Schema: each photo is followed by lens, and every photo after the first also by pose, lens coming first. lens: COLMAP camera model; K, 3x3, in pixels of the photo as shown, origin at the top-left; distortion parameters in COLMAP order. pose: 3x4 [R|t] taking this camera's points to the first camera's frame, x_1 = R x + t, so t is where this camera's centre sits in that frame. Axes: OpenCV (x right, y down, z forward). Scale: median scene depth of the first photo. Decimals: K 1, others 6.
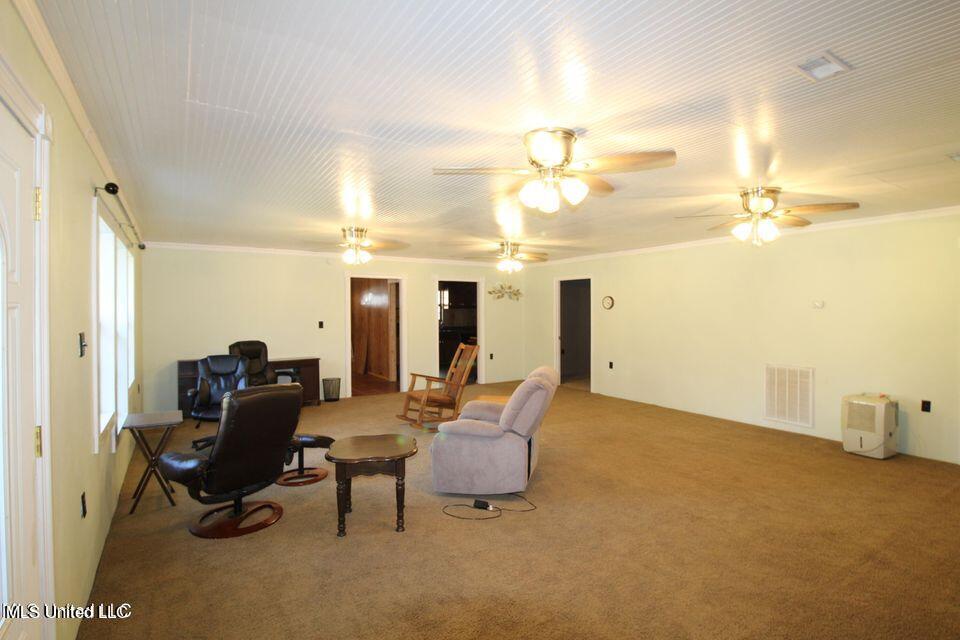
lens RADIAL K [[480.1, 0, 479.9], [0, 480.1, 316.1], [0, 0, 1]] dist [0.001725, 0.000133]
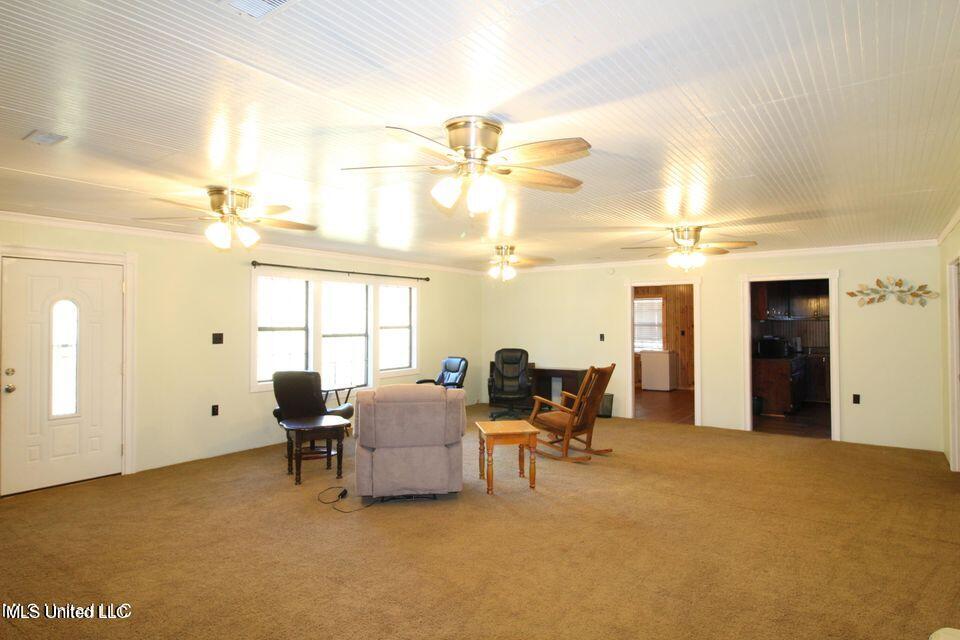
lens RADIAL K [[534.0, 0, 480.0], [0, 534.0, 320.0], [0, 0, 1]] dist [-0.000072, -0.000046]
pose [[0.351930, -0.000866, -0.936026, 0.545016], [-0.009573, 0.999944, -0.004524, -0.009186], [0.935977, 0.010553, 0.351902, 0.352573]]
